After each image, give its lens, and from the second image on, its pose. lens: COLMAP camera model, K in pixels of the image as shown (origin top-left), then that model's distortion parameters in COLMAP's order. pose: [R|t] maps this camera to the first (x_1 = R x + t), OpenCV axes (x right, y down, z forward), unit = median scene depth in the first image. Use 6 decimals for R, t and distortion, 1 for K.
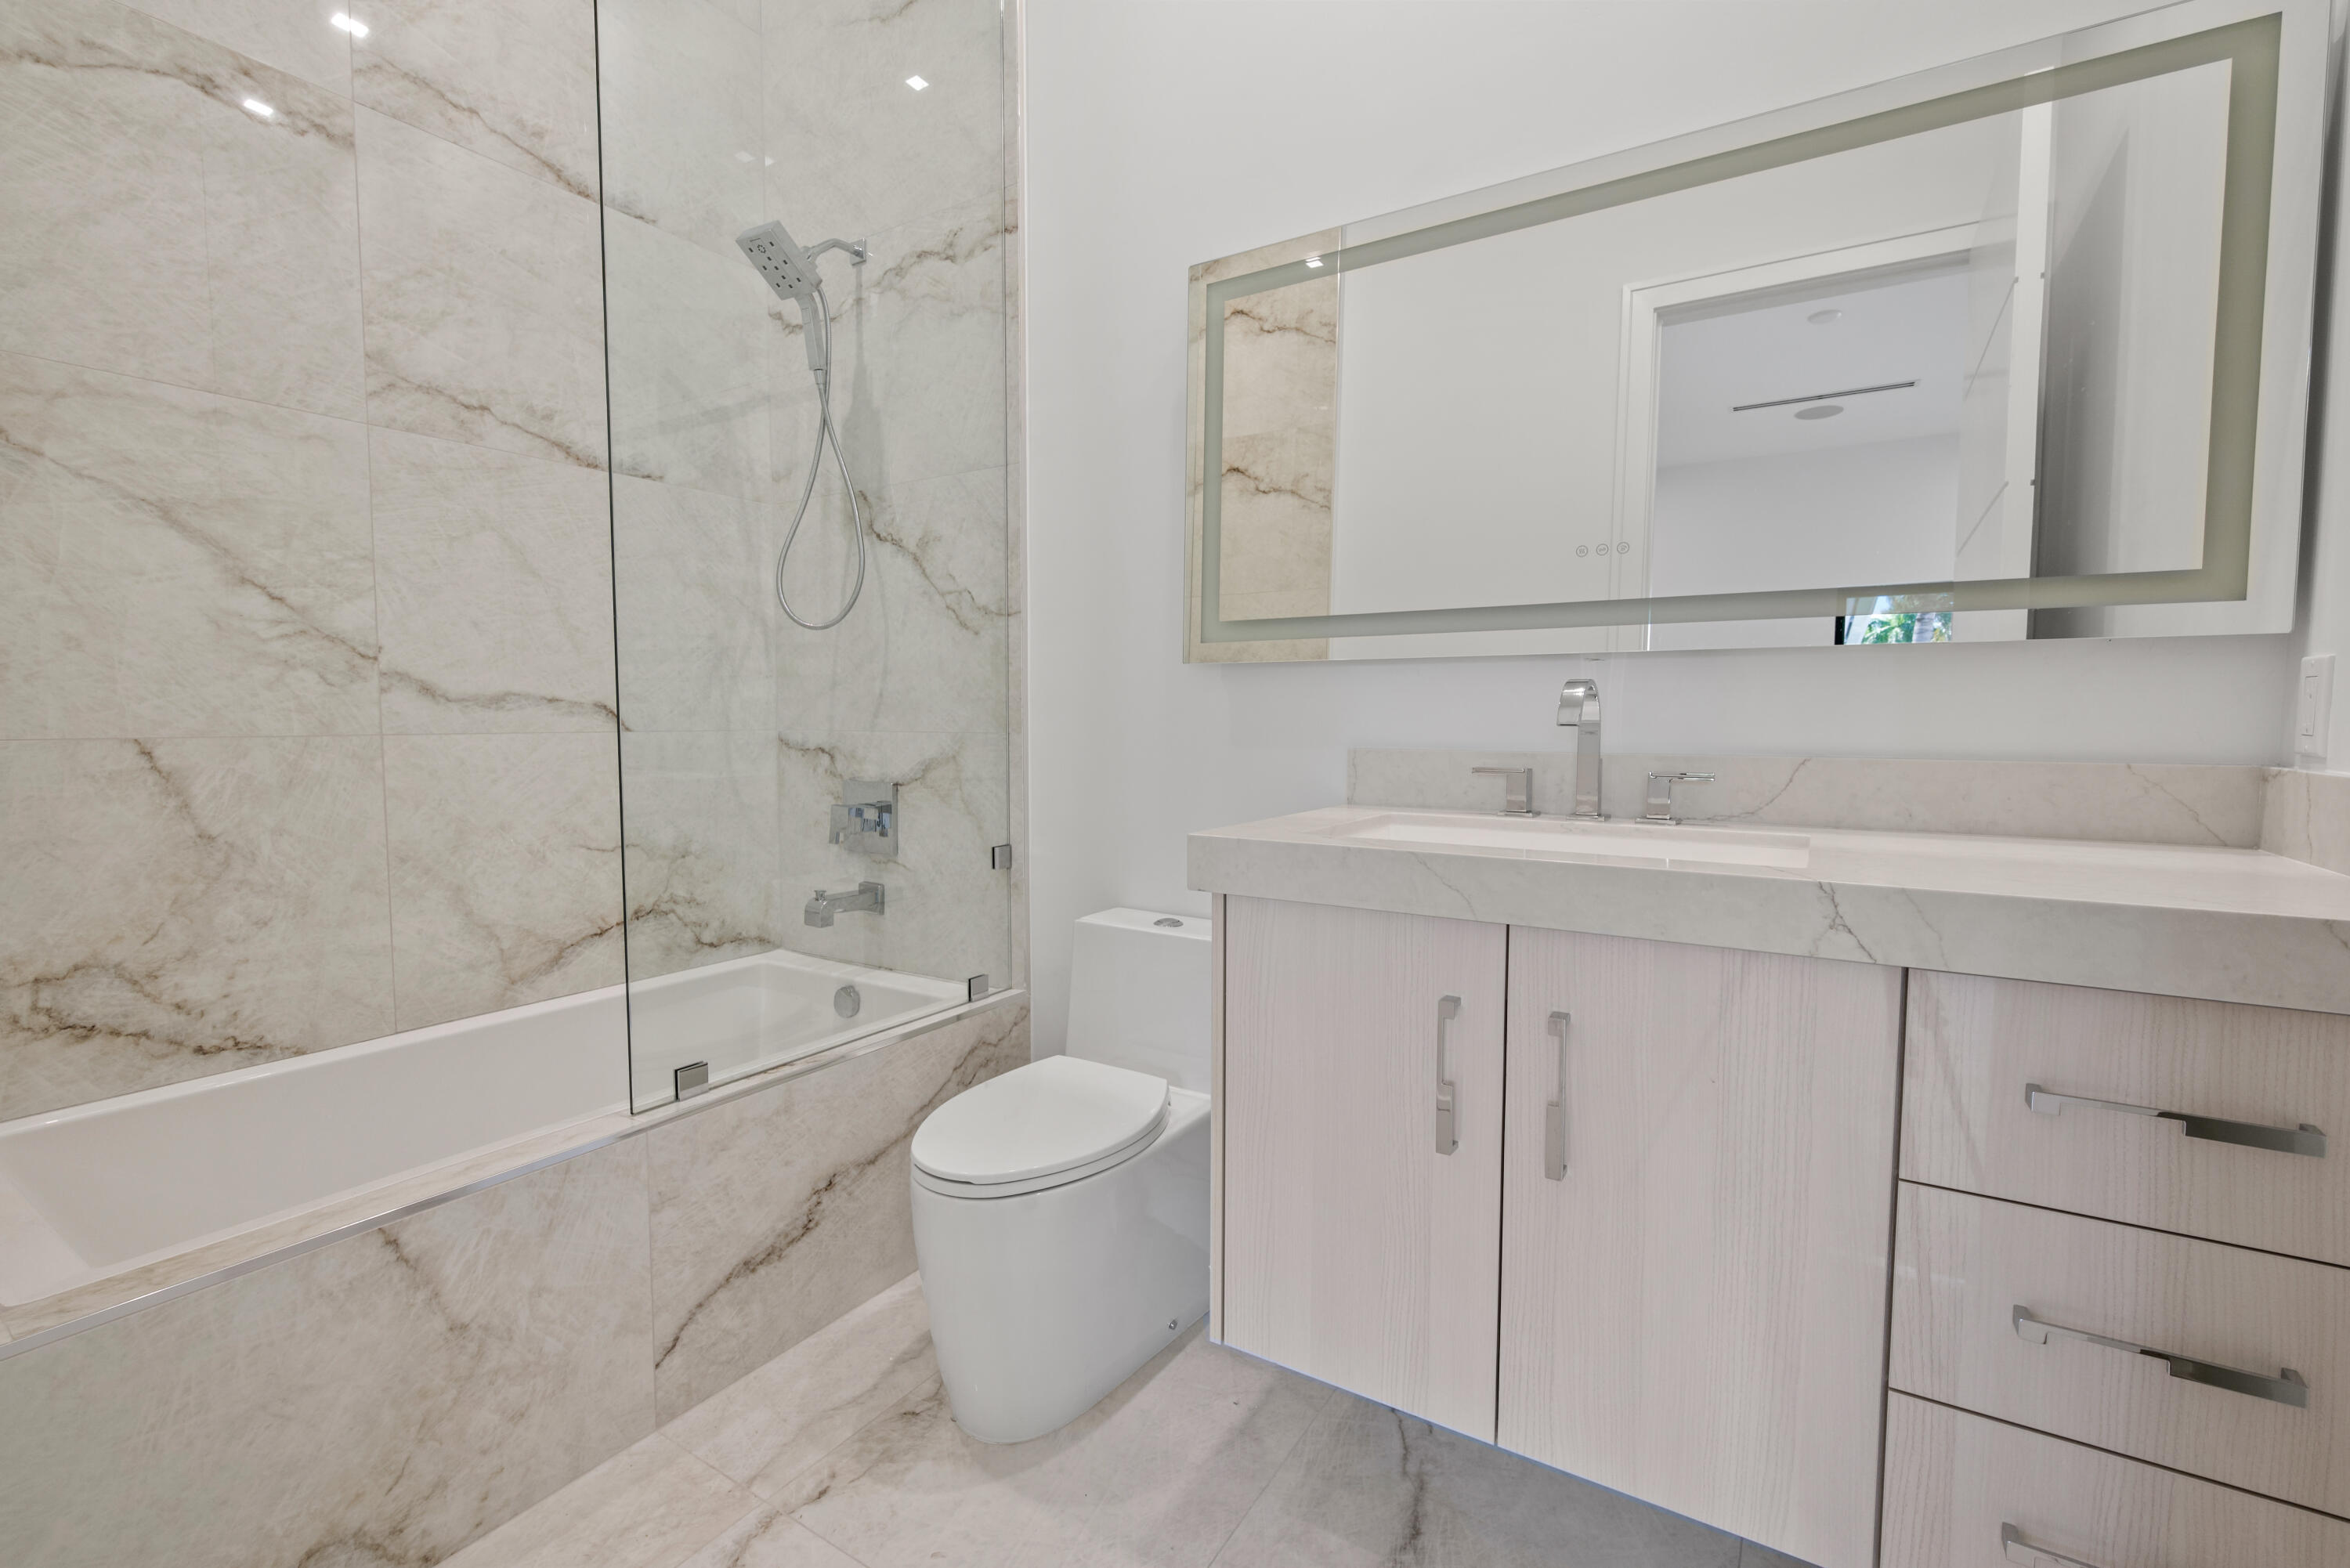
lens RADIAL K [[1022.3, 0, 1175.0], [0, 1022.3, 784.0], [0, 0, 1]] dist [0.000207, 0.000222]
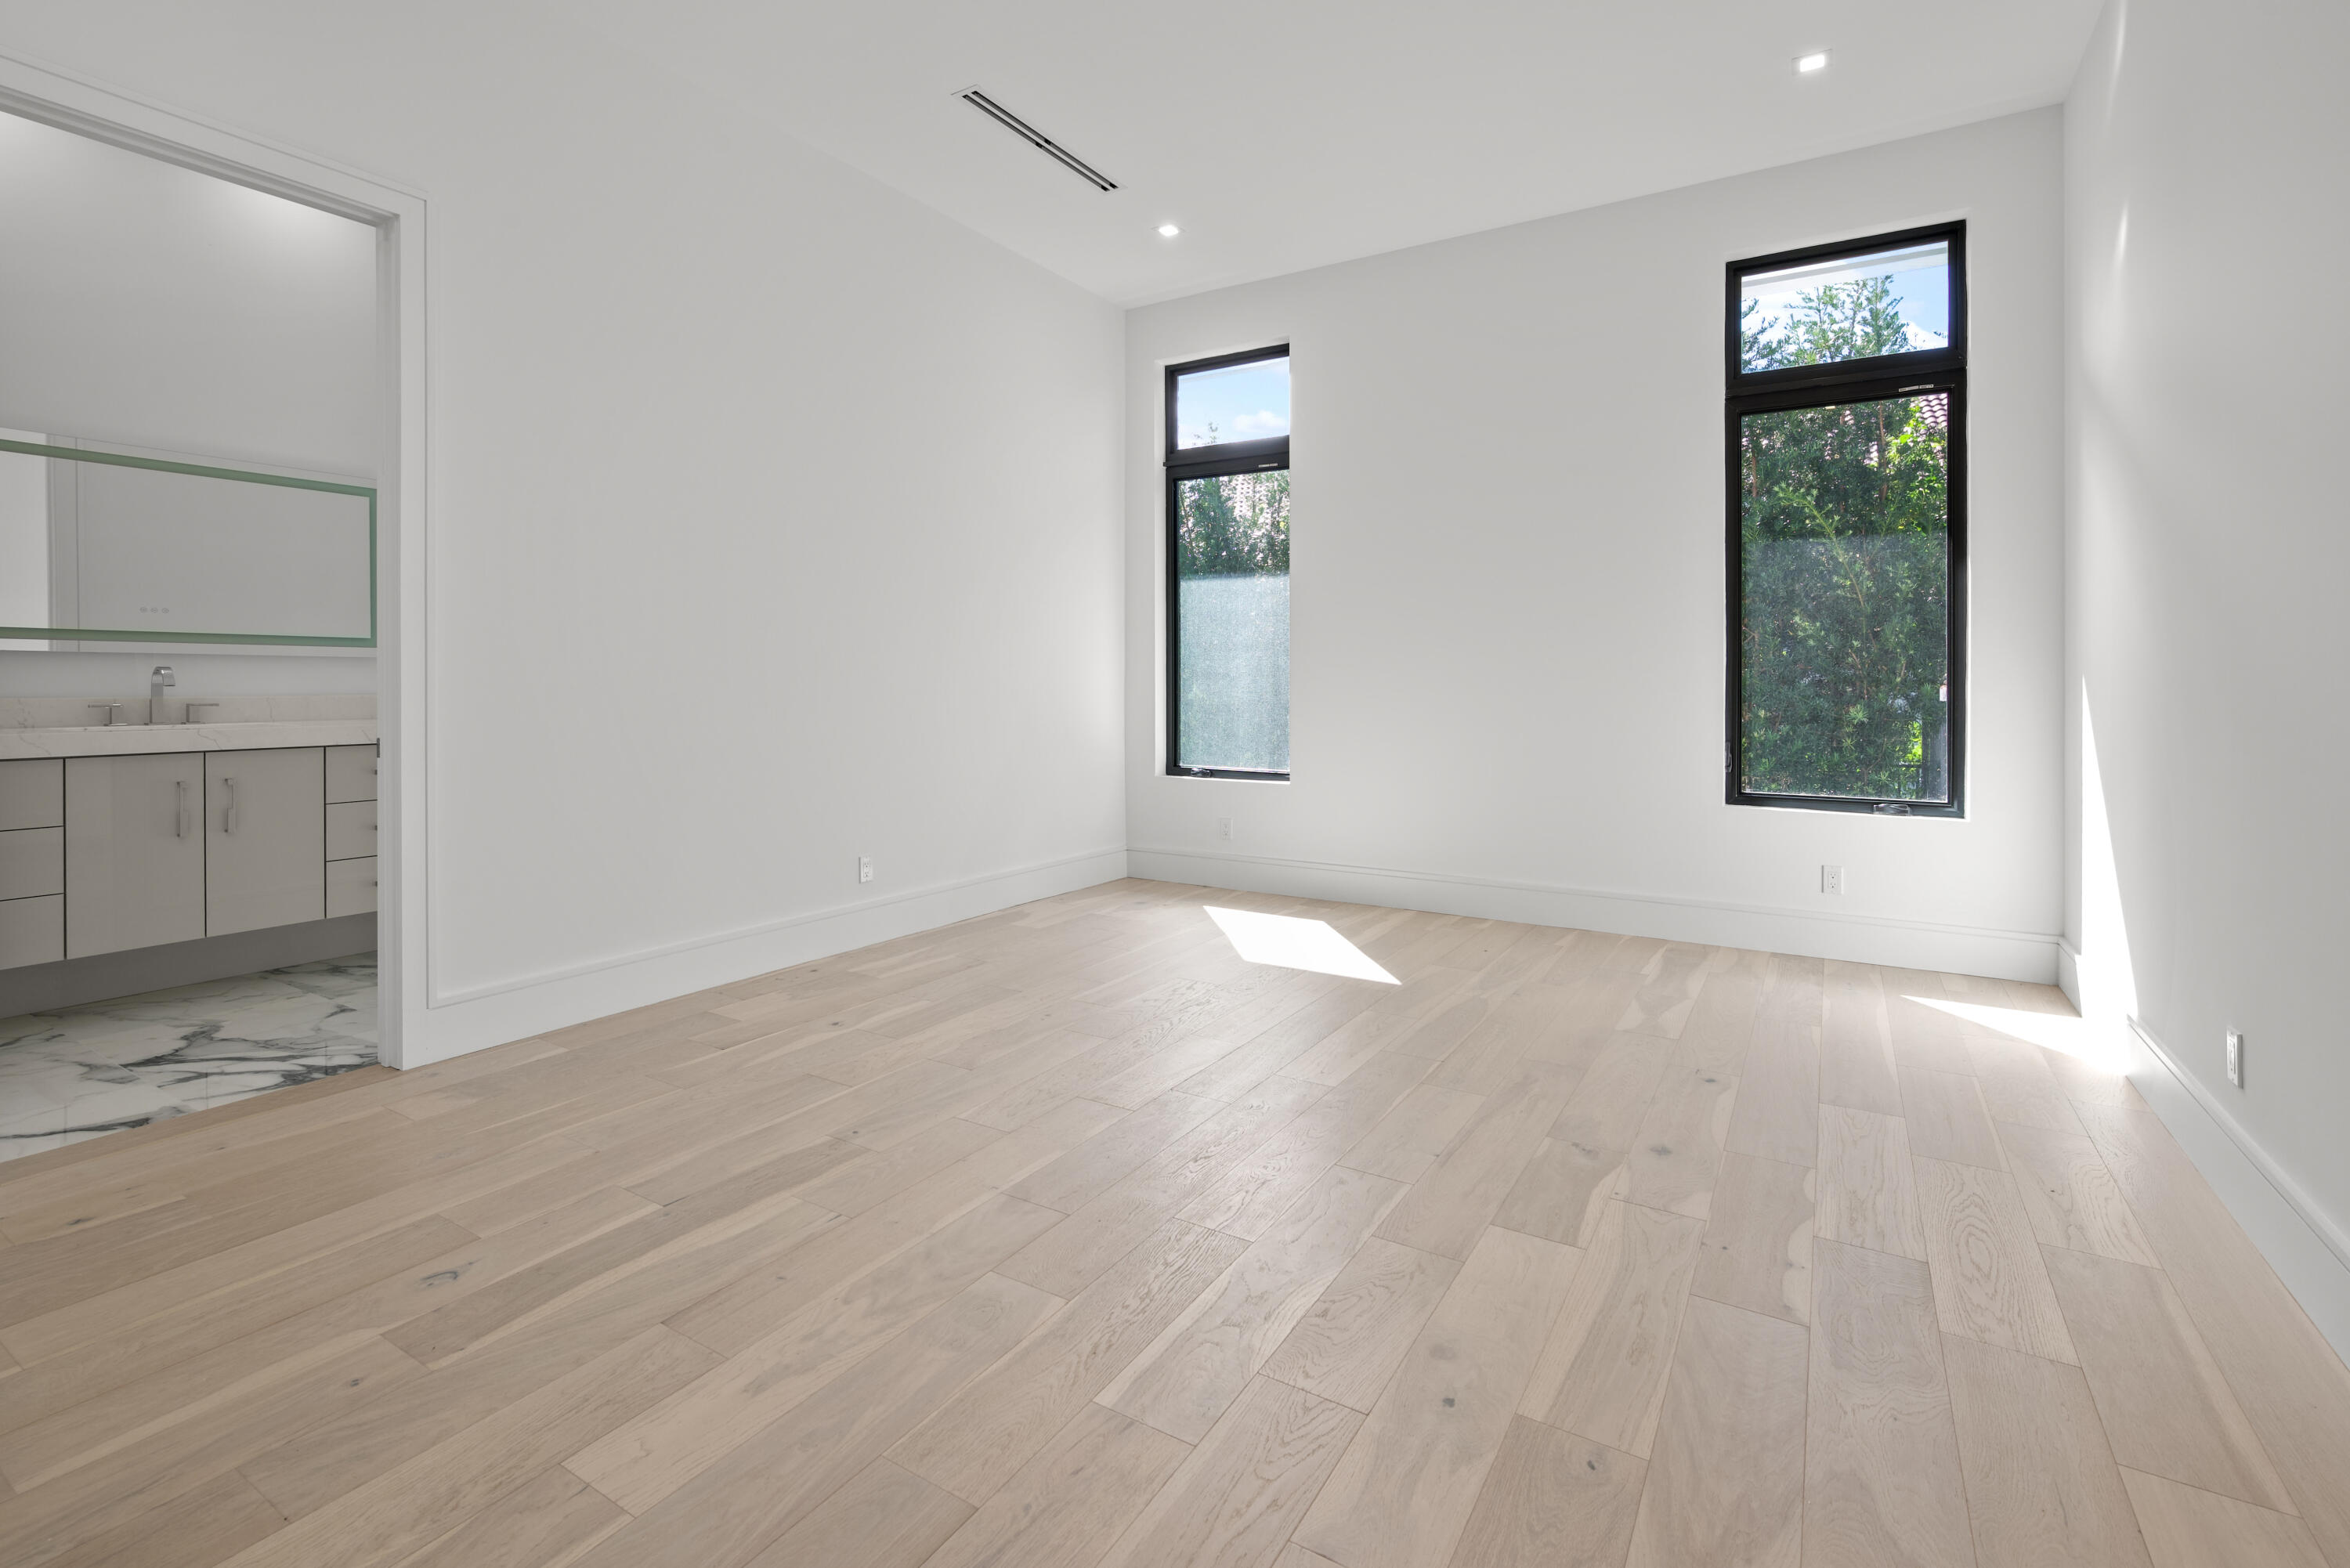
lens RADIAL K [[1064.7, 0, 1178.4], [0, 1064.7, 684.7], [0, 0, 1]] dist [0.001827, 0.000944]
pose [[-0.000064, -0.002744, 0.999996, -2.050035], [0.058797, 0.998266, 0.002743, 0.074452], [-0.998270, 0.058797, 0.000097, -1.350822]]
